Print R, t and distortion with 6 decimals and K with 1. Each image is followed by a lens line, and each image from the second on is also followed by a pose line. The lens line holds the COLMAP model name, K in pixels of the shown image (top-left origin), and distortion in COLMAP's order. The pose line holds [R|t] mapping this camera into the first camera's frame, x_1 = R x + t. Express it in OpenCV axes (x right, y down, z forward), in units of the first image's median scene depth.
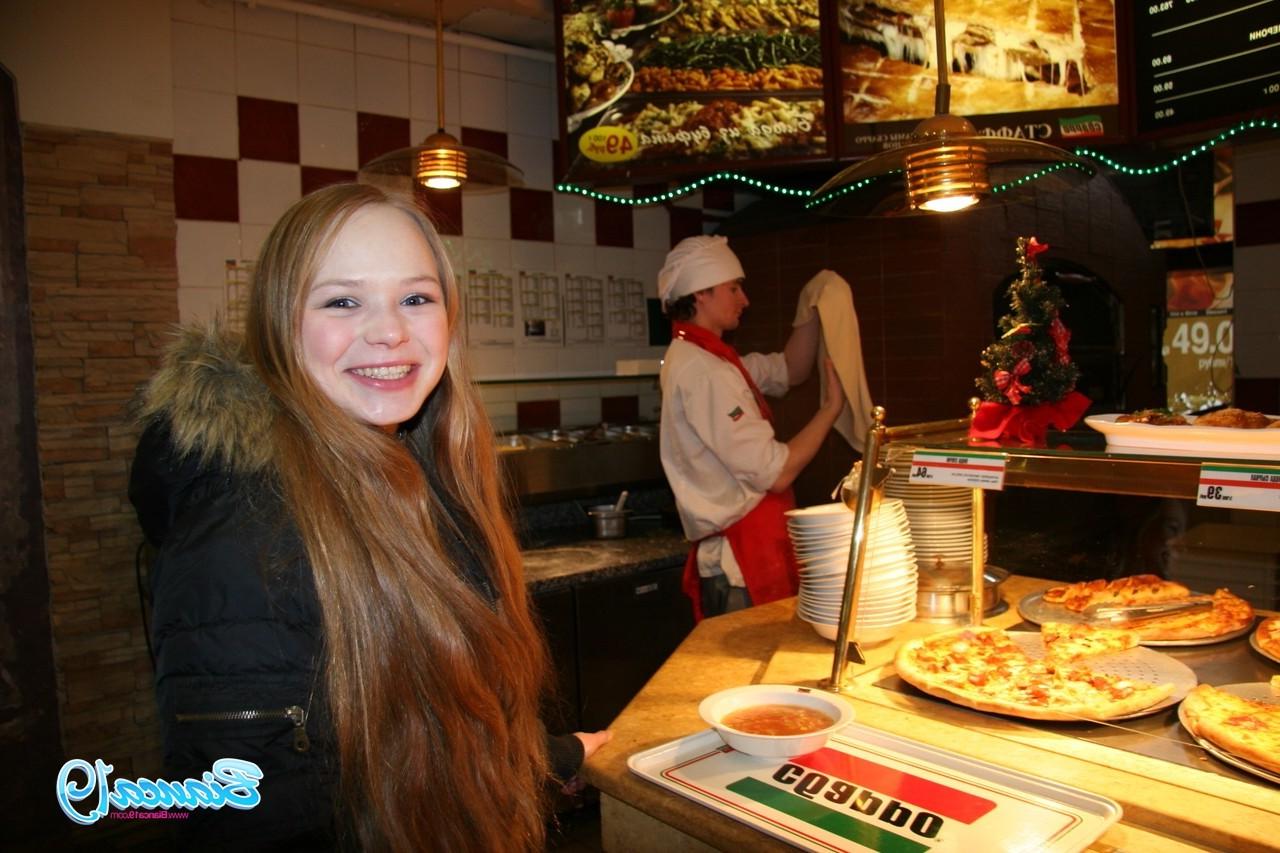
lens RADIAL K [[1009.3, 0, 644.2], [0, 1009.3, 455.6], [0, 0, 1]] dist [-0.185889, 0.140853]
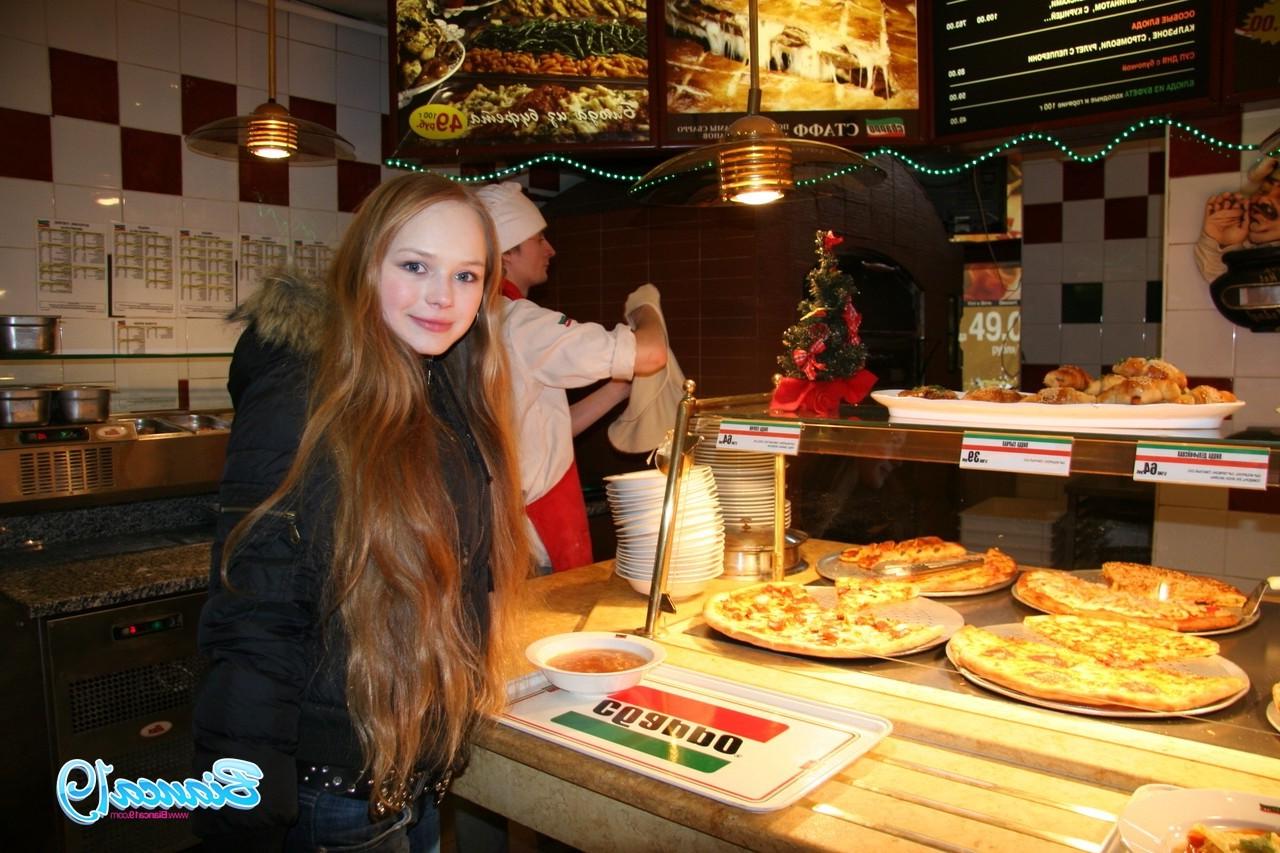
lens RADIAL K [[1013.6, 0, 646.1], [0, 1013.6, 450.3], [0, 0, 1]] dist [-0.177852, 0.138046]
pose [[0.983817, 0.007269, 0.179026, -0.006511], [-0.010136, 0.999835, 0.015104, 0.006669], [-0.178887, -0.016674, 0.983728, -0.049700]]
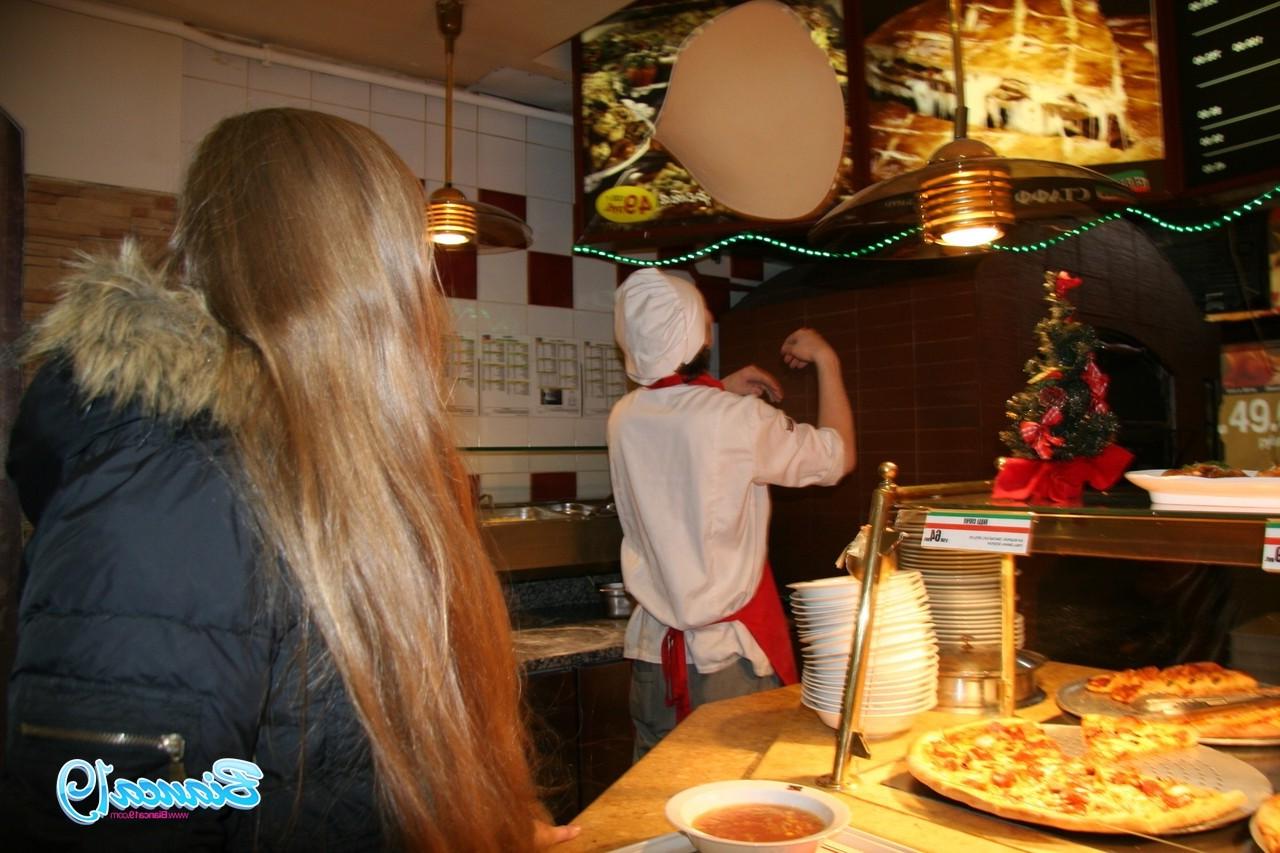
lens RADIAL K [[1013.6, 0, 646.1], [0, 1013.6, 450.3], [0, 0, 1]] dist [-0.177852, 0.138046]
pose [[0.998893, 0.013188, -0.045147, 0.034025], [-0.017244, 0.995732, -0.090669, 0.013550], [0.043759, 0.091347, 0.994857, 0.061576]]
